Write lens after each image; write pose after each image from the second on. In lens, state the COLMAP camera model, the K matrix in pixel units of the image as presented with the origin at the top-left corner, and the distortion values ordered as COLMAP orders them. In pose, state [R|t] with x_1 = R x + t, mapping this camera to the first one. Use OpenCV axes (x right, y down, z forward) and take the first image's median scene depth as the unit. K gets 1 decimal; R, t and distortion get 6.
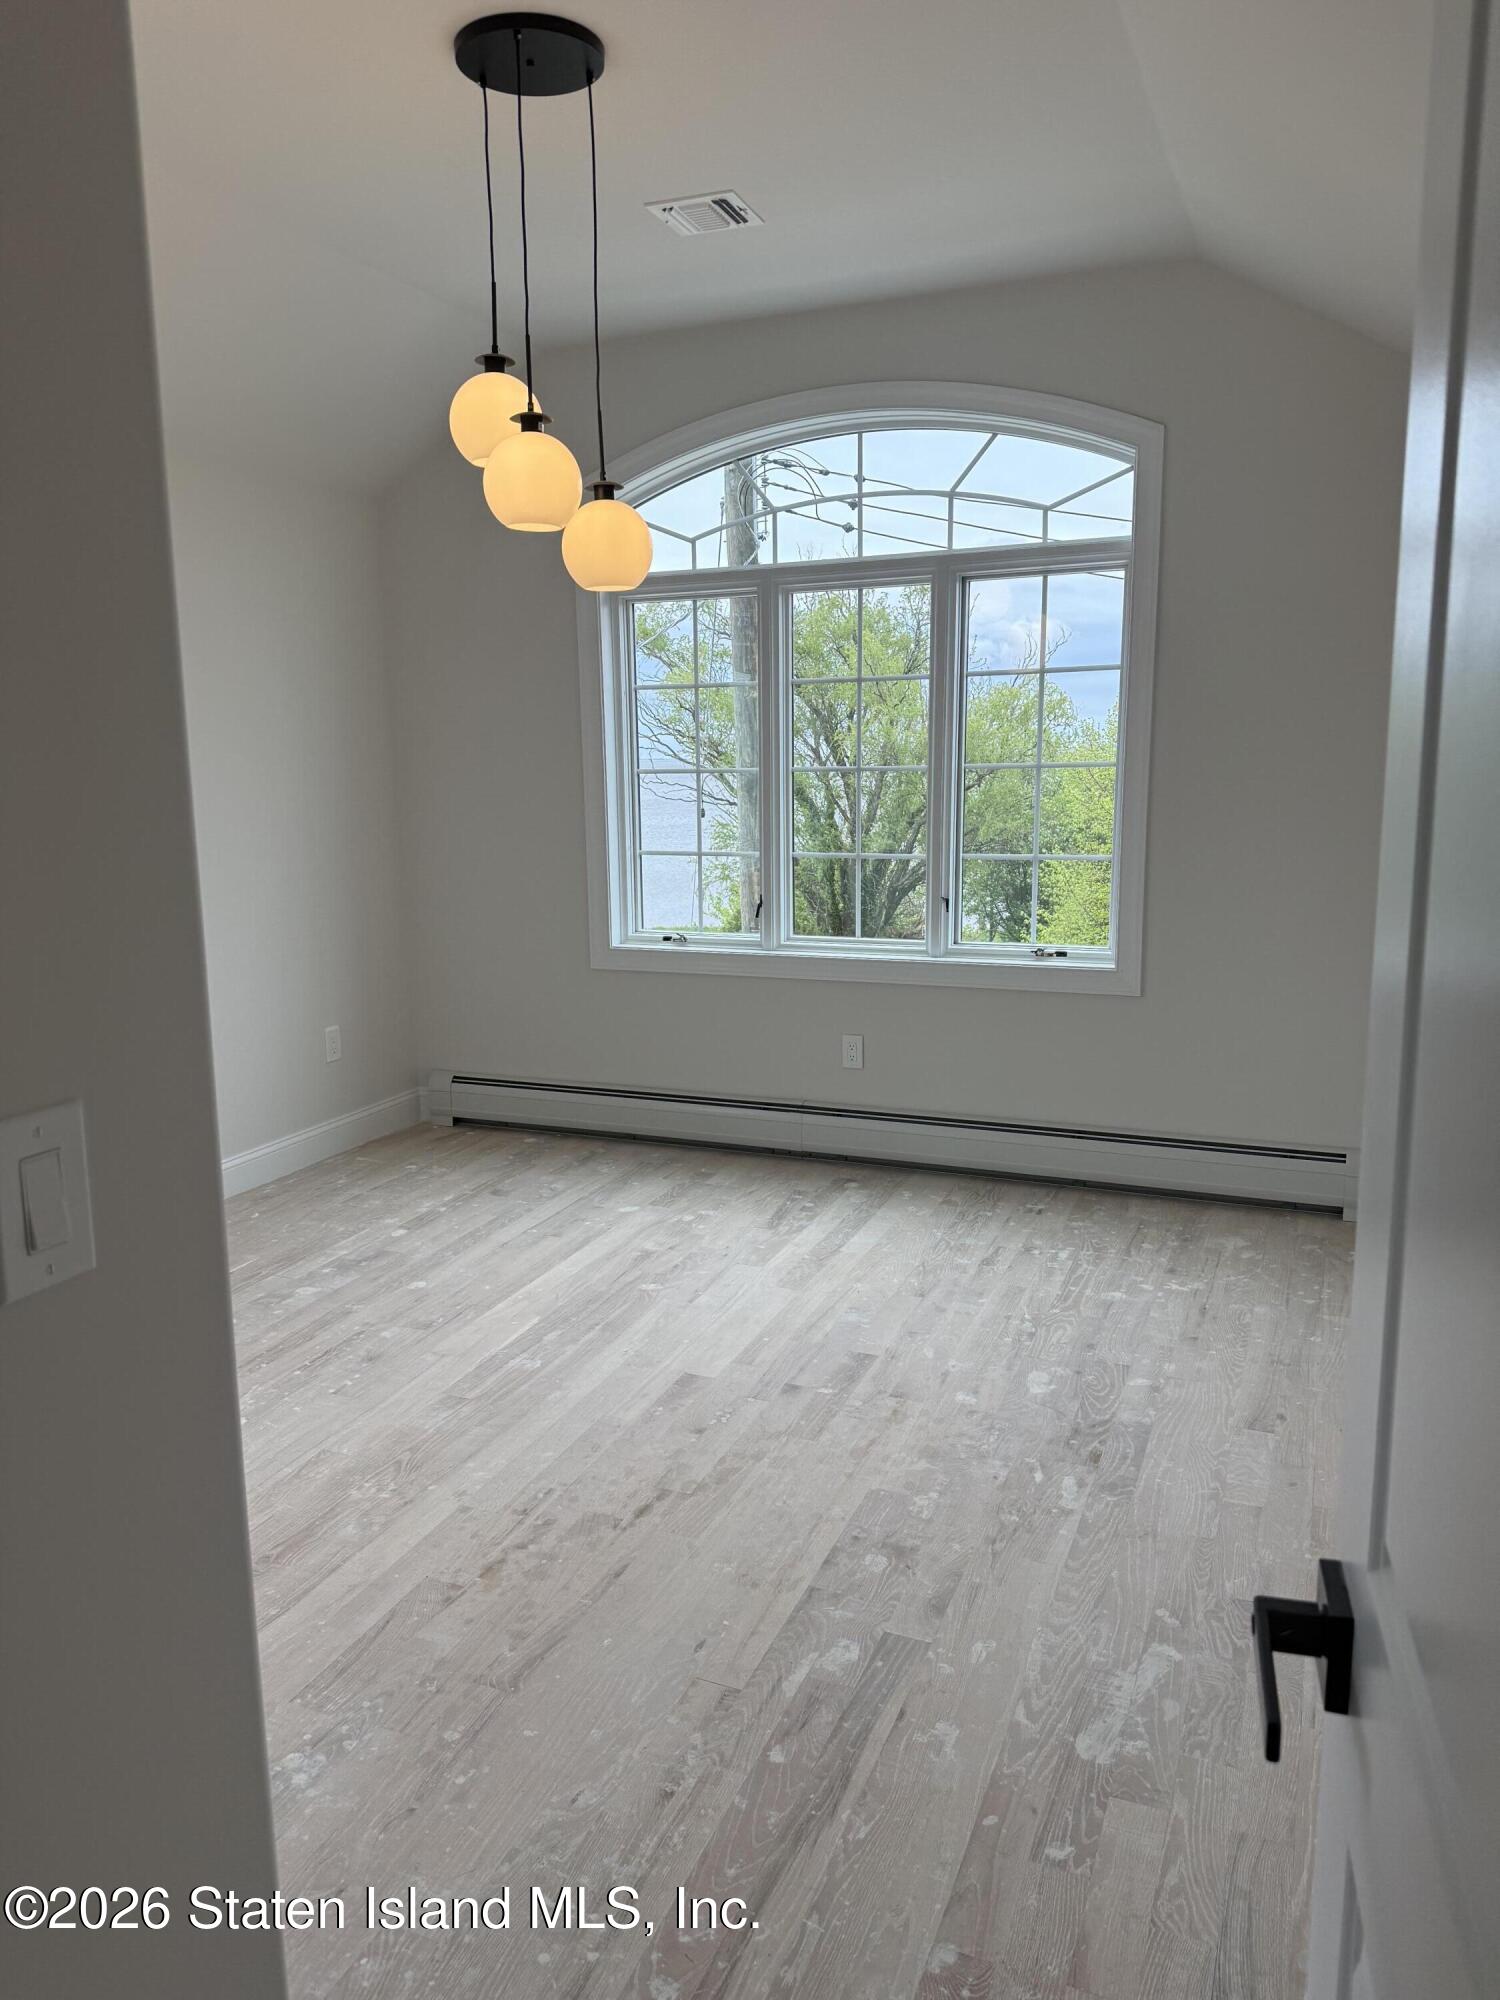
lens RADIAL K [[1410.5, 0, 737.2], [0, 1410.5, 997.9], [0, 0, 1]] dist [0.198885, -0.422385]
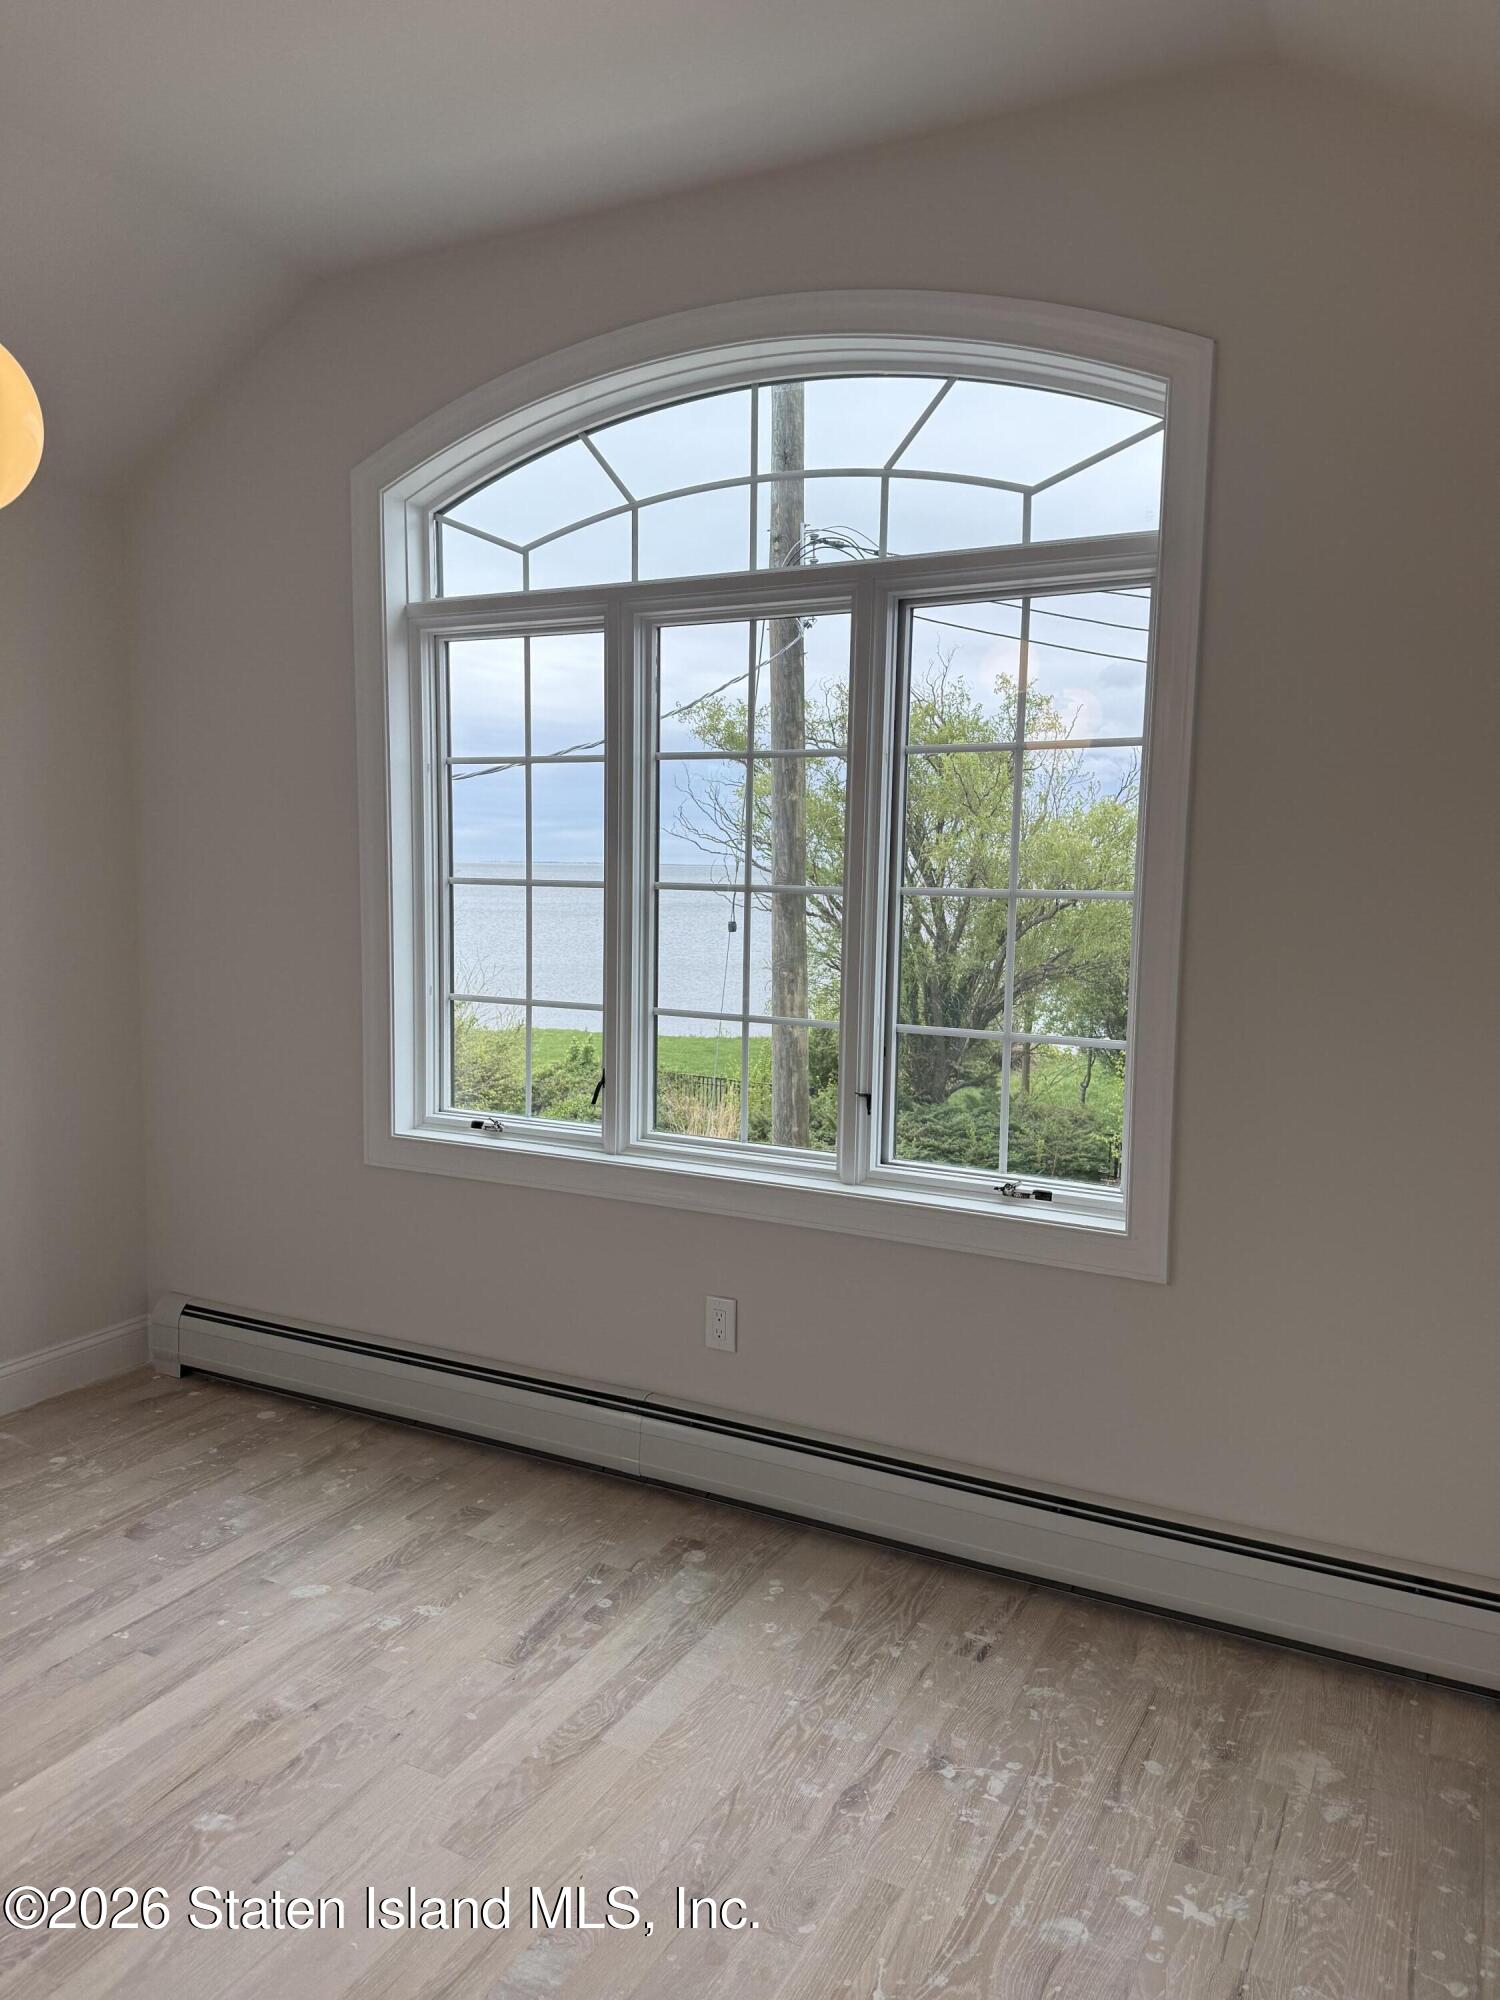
lens RADIAL K [[1376.5, 0, 750.0], [0, 1376.5, 1000.0], [0, 0, 1]] dist [0.051986, -0.091307]
pose [[0.996240, 0.035554, -0.079001, 0.148032], [-0.041087, 0.996733, -0.069542, -0.069408], [0.076271, 0.072527, 0.994446, 0.399623]]
